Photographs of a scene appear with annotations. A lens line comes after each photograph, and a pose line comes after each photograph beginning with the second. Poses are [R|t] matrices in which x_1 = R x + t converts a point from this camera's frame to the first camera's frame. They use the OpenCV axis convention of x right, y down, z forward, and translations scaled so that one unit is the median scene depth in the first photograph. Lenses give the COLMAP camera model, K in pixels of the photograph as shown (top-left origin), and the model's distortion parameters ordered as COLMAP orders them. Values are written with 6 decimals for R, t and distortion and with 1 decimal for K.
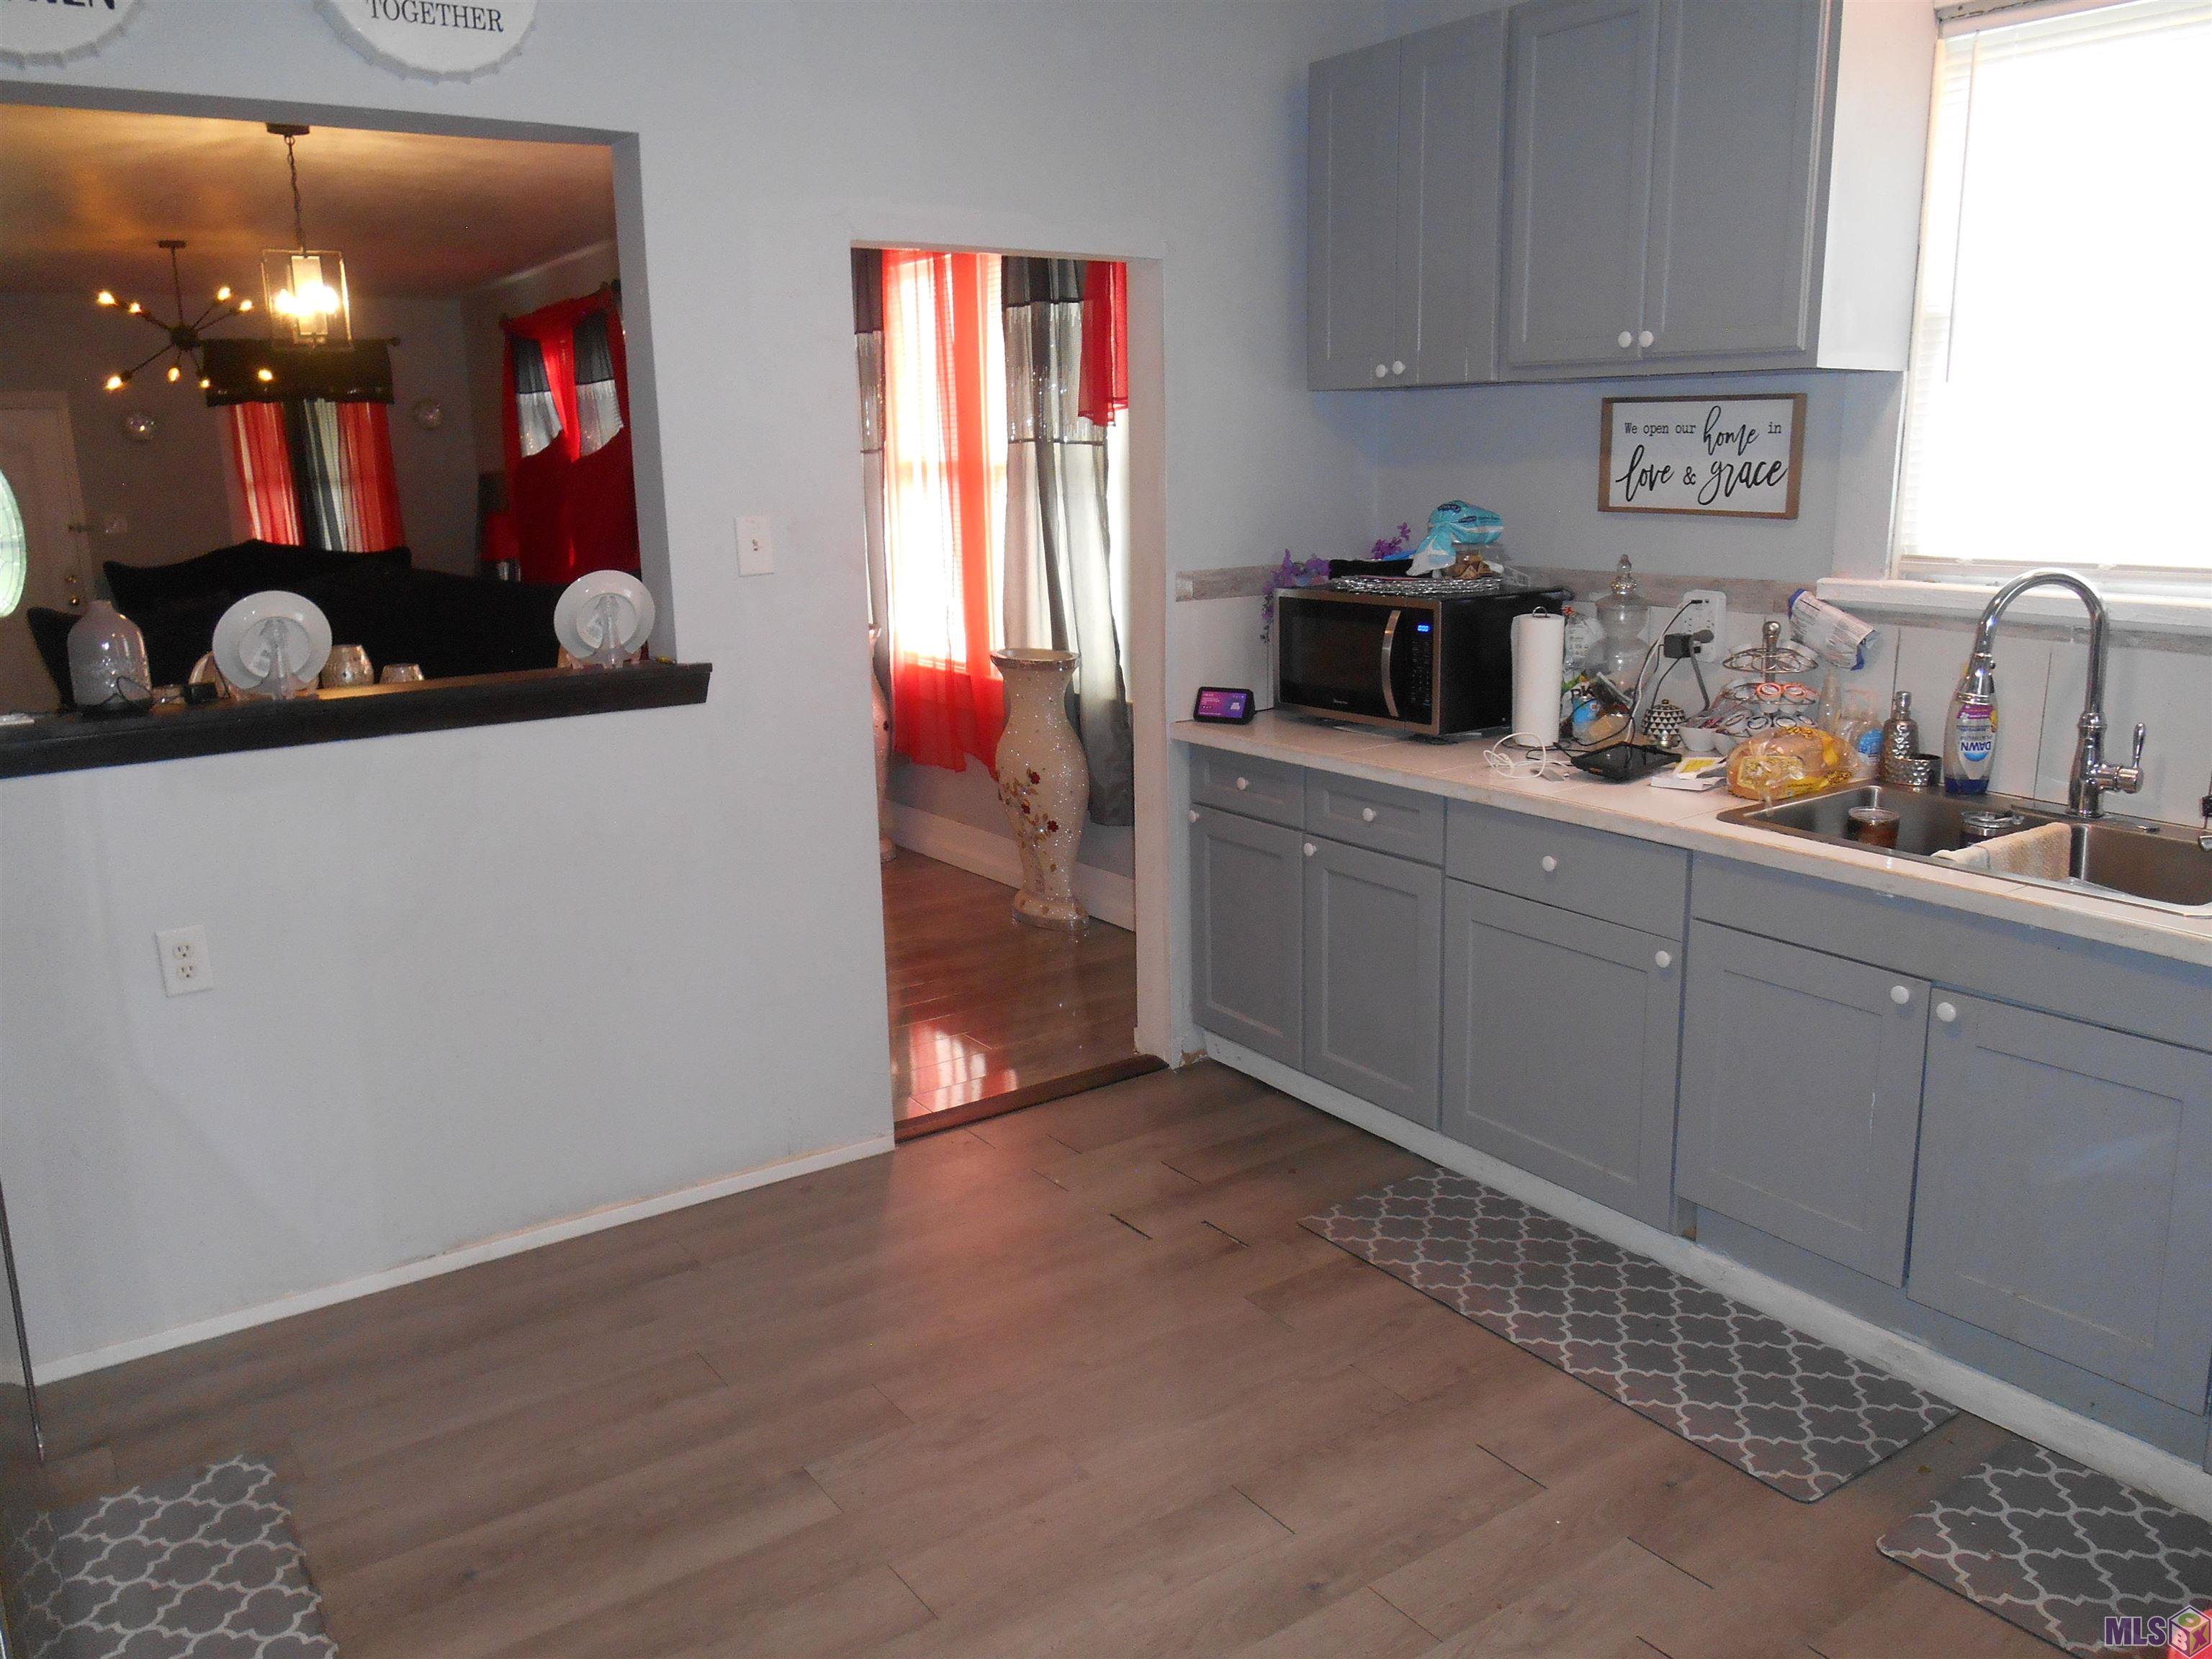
lens RADIAL K [[1698.4, 0, 1116.8], [0, 1698.4, 831.7], [0, 0, 1]] dist [-0.044502, 0.019968]
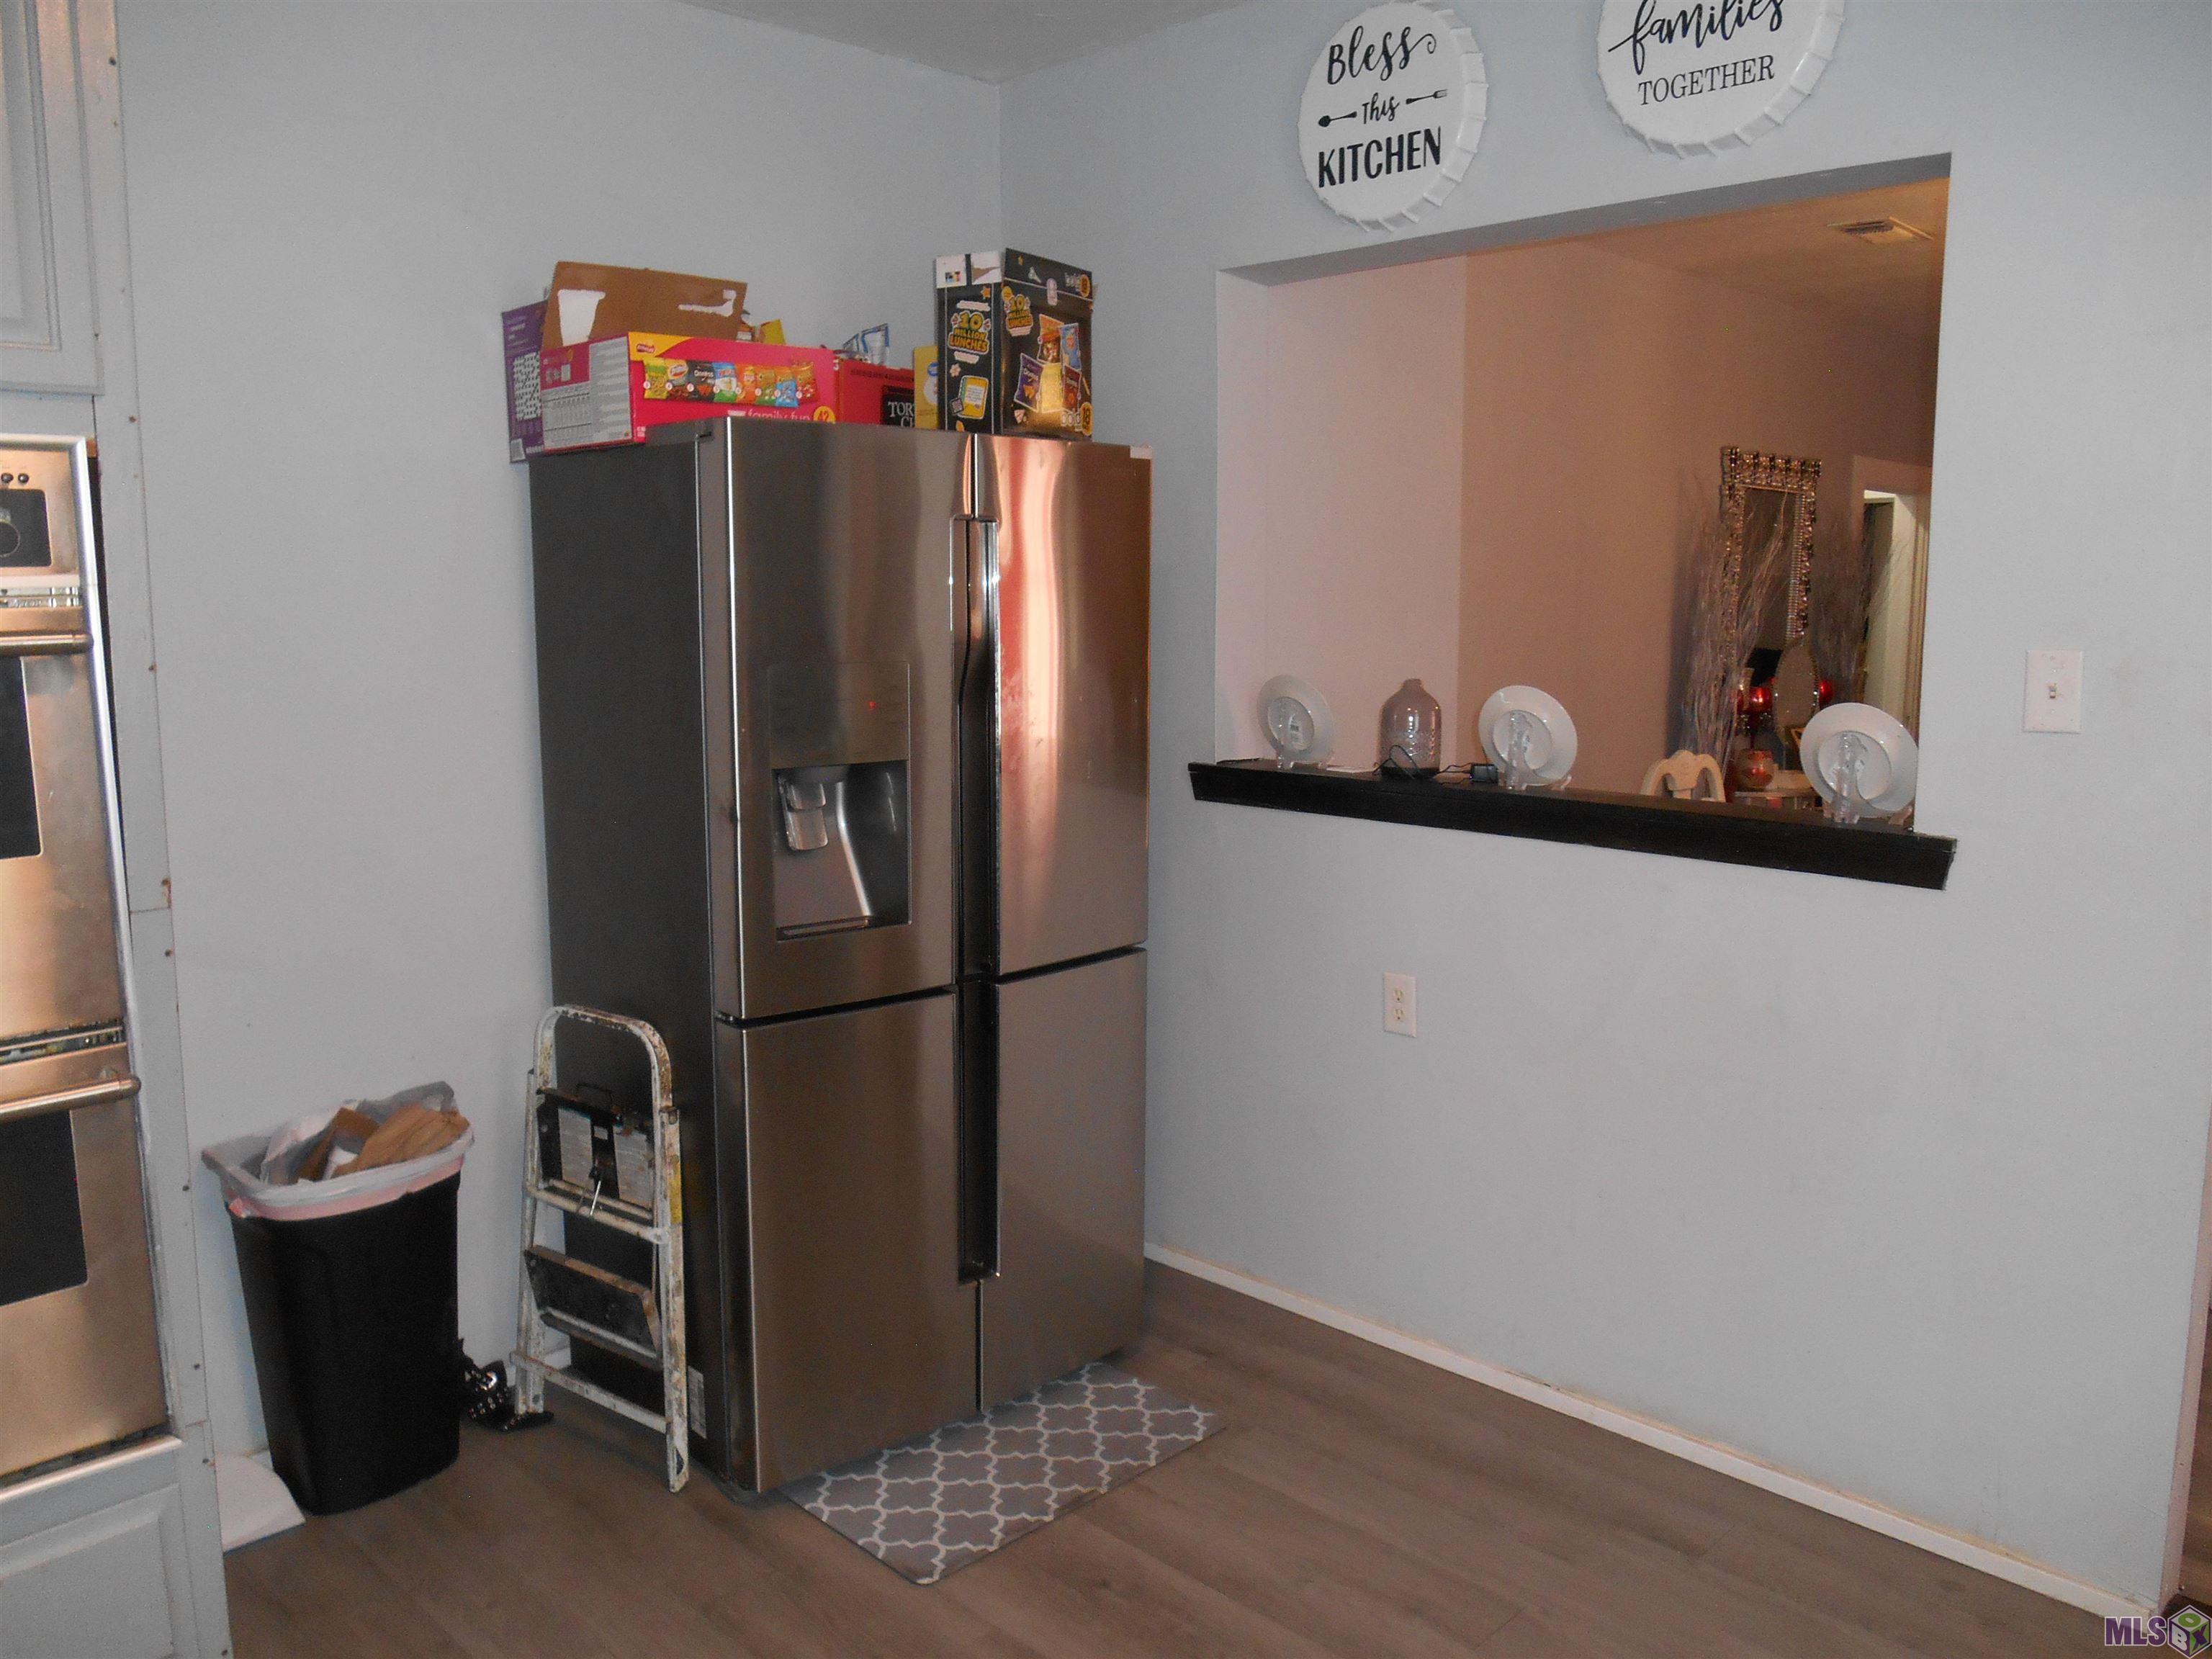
lens RADIAL K [[1698.4, 0, 1110.9], [0, 1698.4, 825.1], [0, 0, 1]] dist [-0.044502, 0.019968]
pose [[0.169339, 0.162120, -0.972132, 0.438867], [-0.216502, 0.968403, 0.123785, -0.123256], [0.961484, 0.189507, 0.199088, 0.518549]]
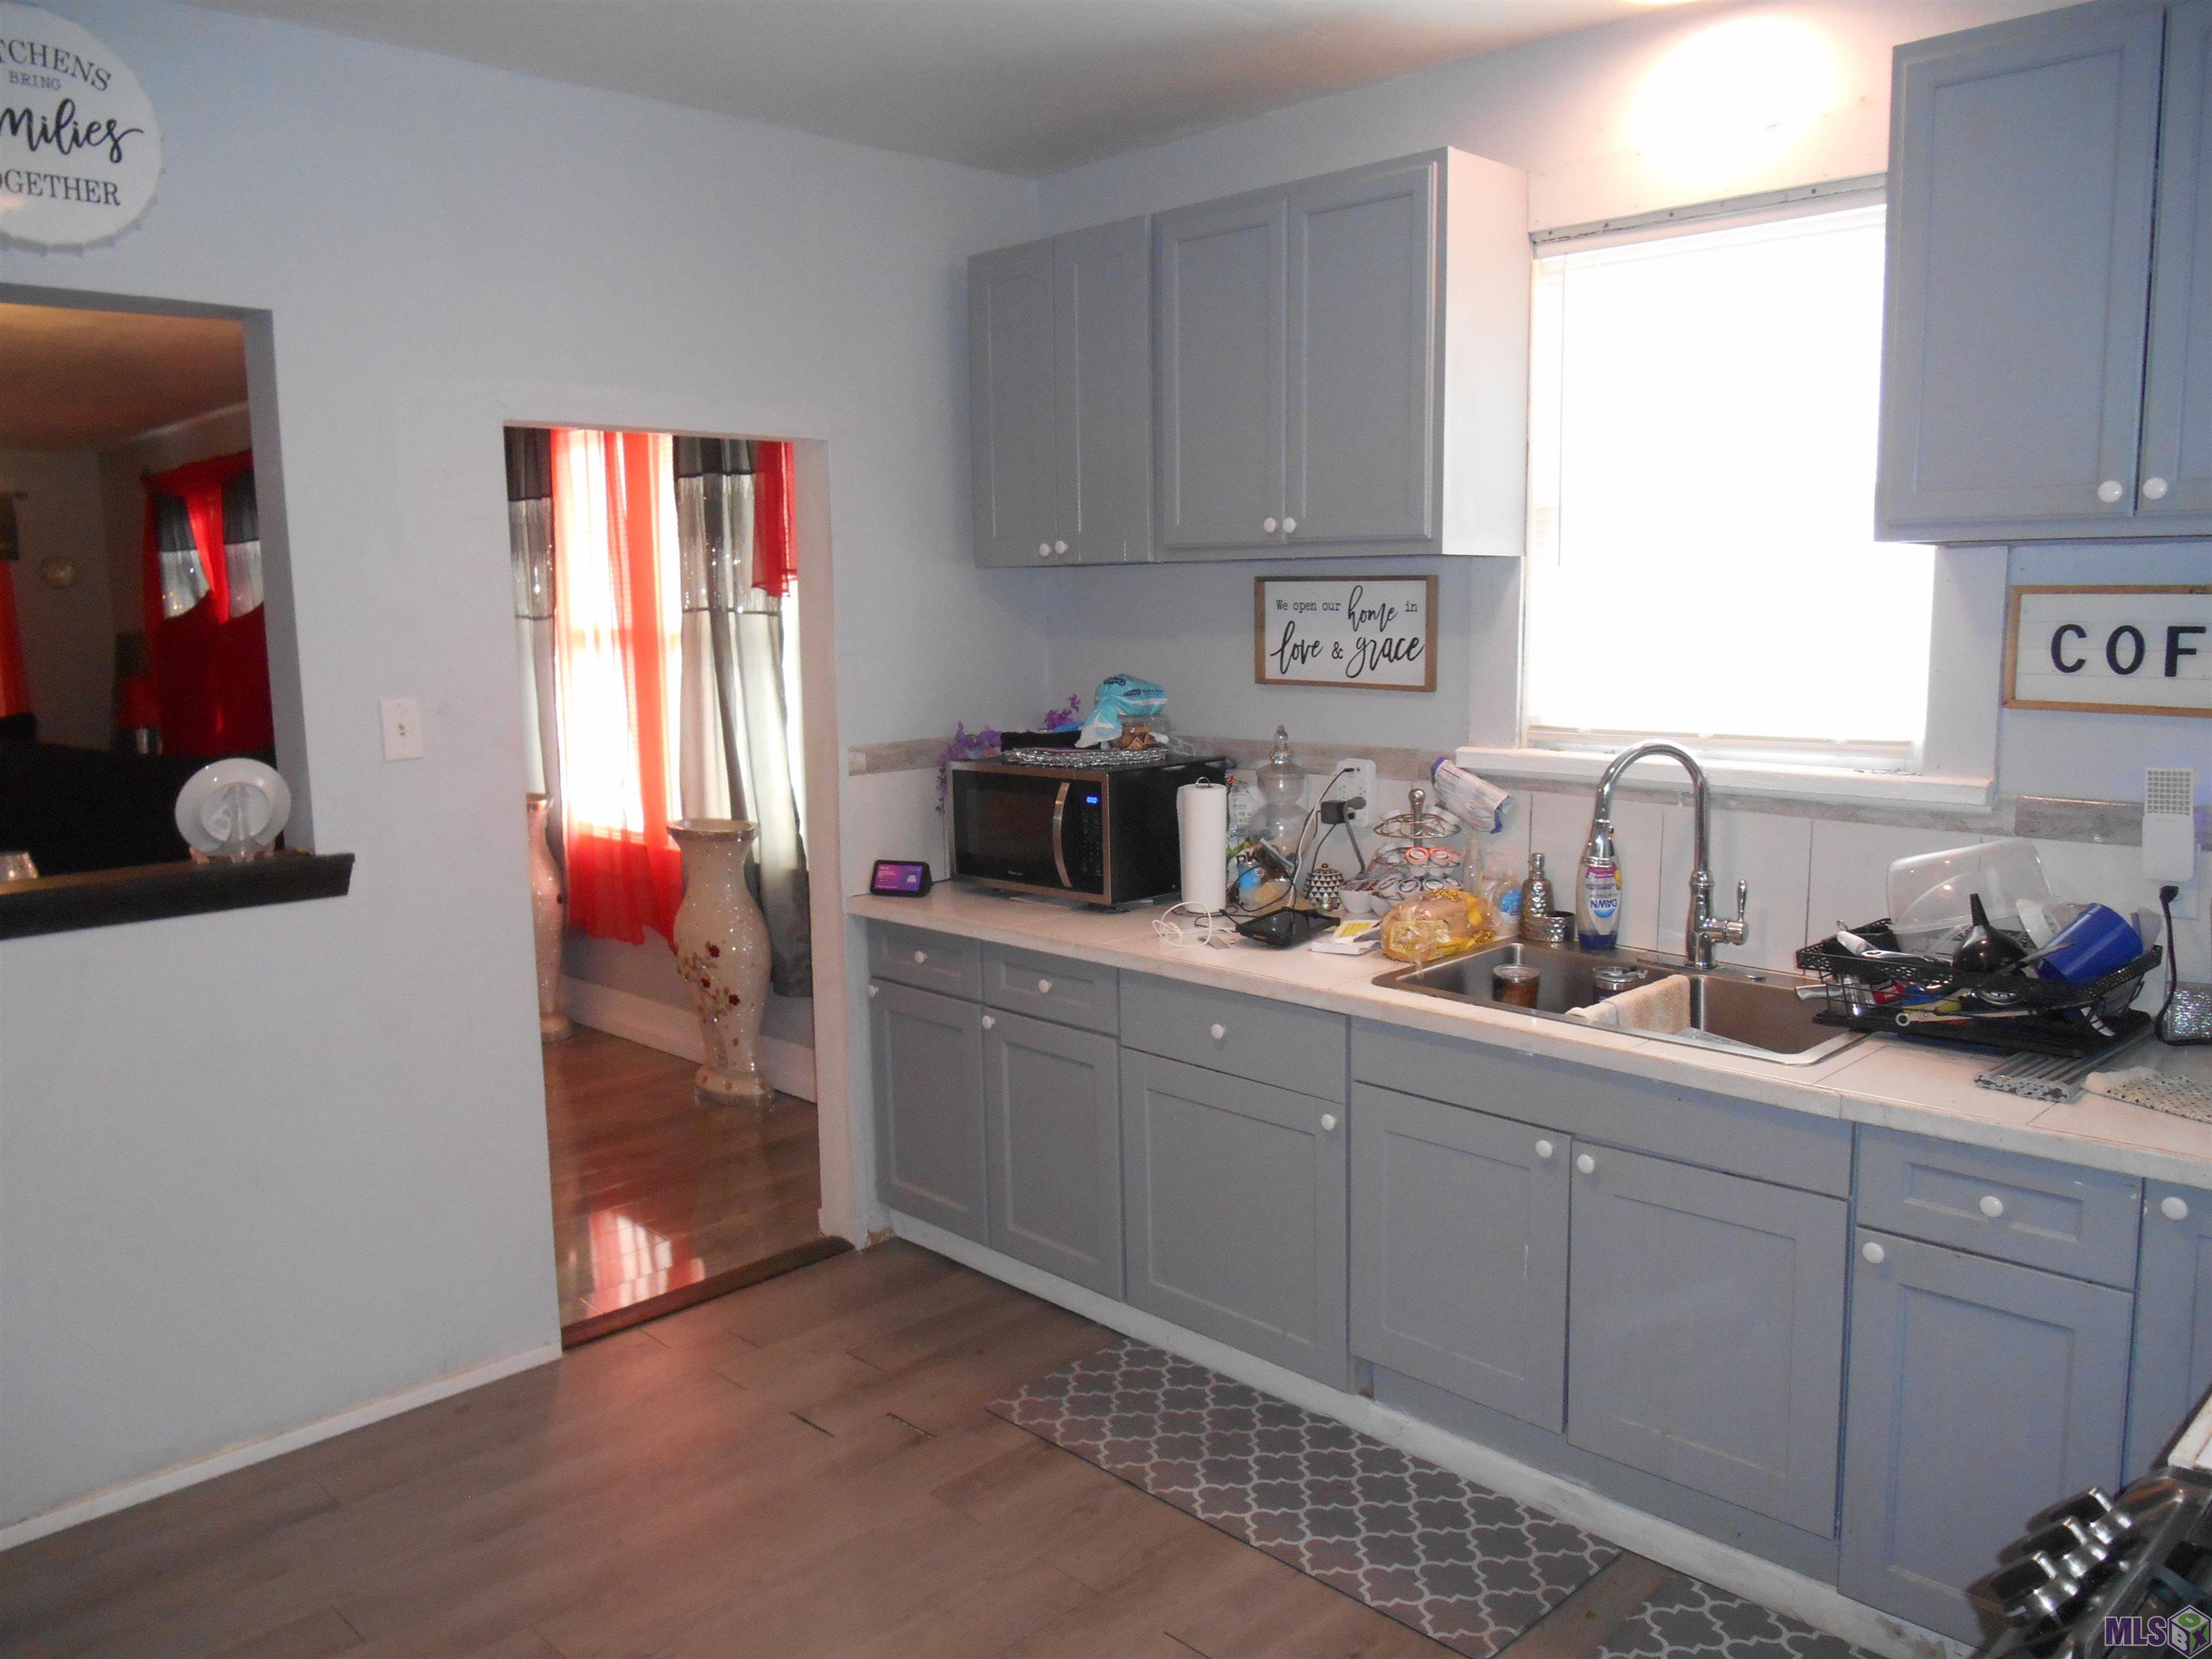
lens RADIAL K [[1698.4, 0, 1118.4], [0, 1698.4, 828.7], [0, 0, 1]] dist [-0.044502, 0.019968]
pose [[0.984256, -0.022411, 0.175323, 0.019063], [0.037839, 0.995649, -0.085159, -0.017112], [-0.172652, 0.090452, 0.980821, -0.004178]]
